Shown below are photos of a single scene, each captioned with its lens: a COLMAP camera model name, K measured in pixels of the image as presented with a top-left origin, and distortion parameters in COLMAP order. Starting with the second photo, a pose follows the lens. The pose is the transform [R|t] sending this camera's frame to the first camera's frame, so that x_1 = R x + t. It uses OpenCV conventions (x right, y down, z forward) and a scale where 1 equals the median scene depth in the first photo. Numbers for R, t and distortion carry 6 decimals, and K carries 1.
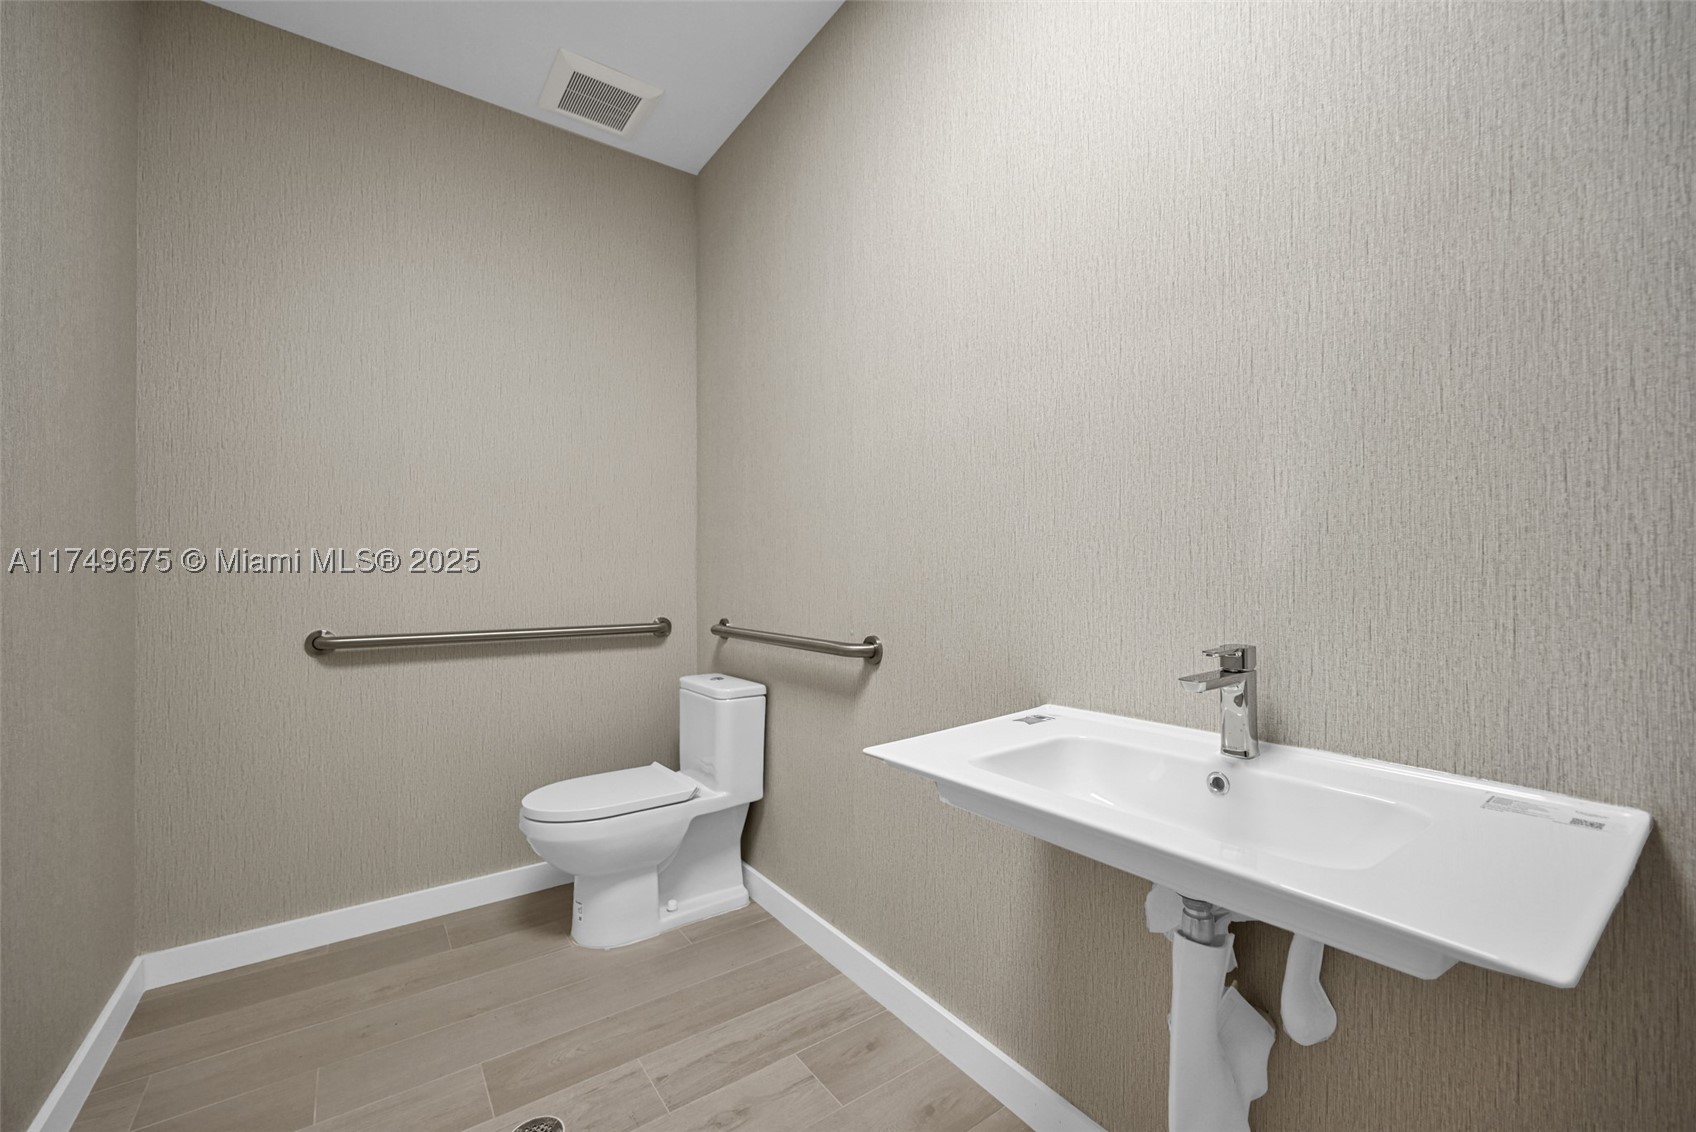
lens RADIAL K [[685.2, 0, 844.4], [0, 685.2, 556.9], [0, 0, 1]] dist [0.000127, 0.000482]
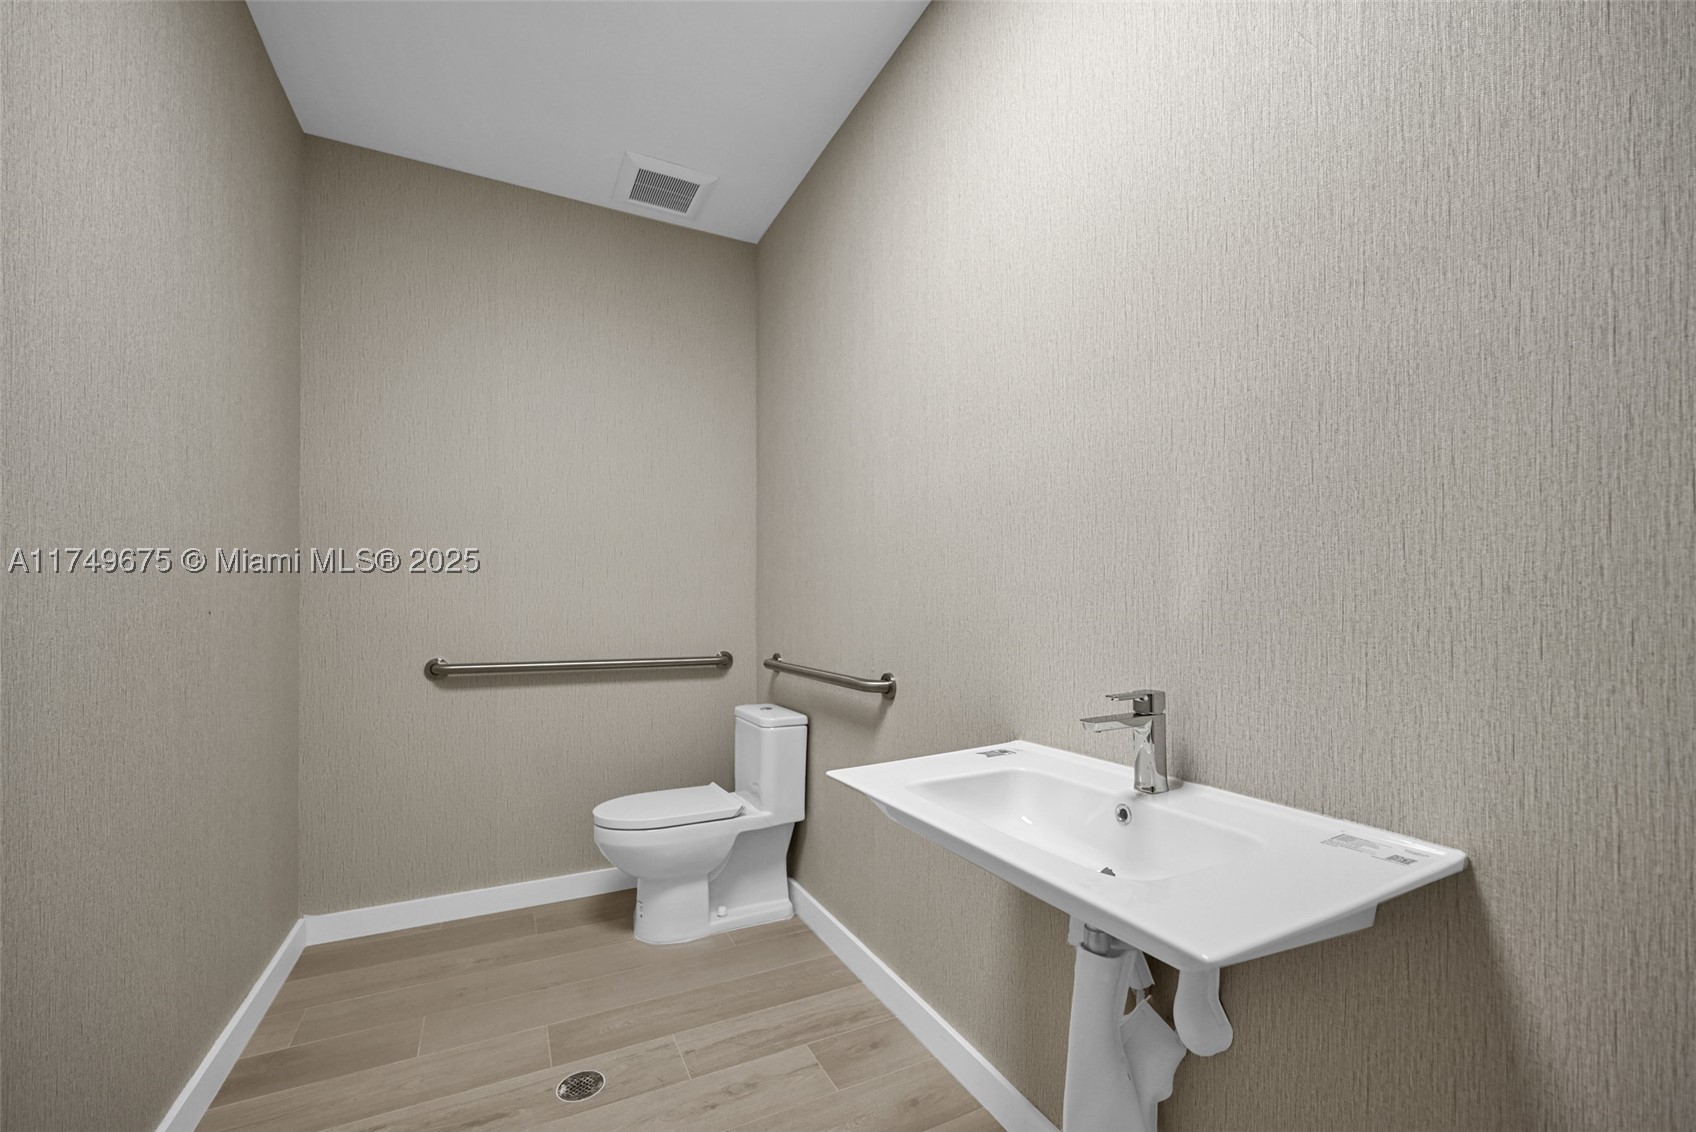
lens RADIAL K [[694.0, 0, 849.5], [0, 694.0, 588.9], [0, 0, 1]] dist [0.000311, 0.000061]
pose [[0.988644, 0.002200, -0.150257, 0.154428], [-0.001996, 0.999997, 0.001505, -0.021067], [0.150260, -0.001188, 0.988646, -0.103923]]
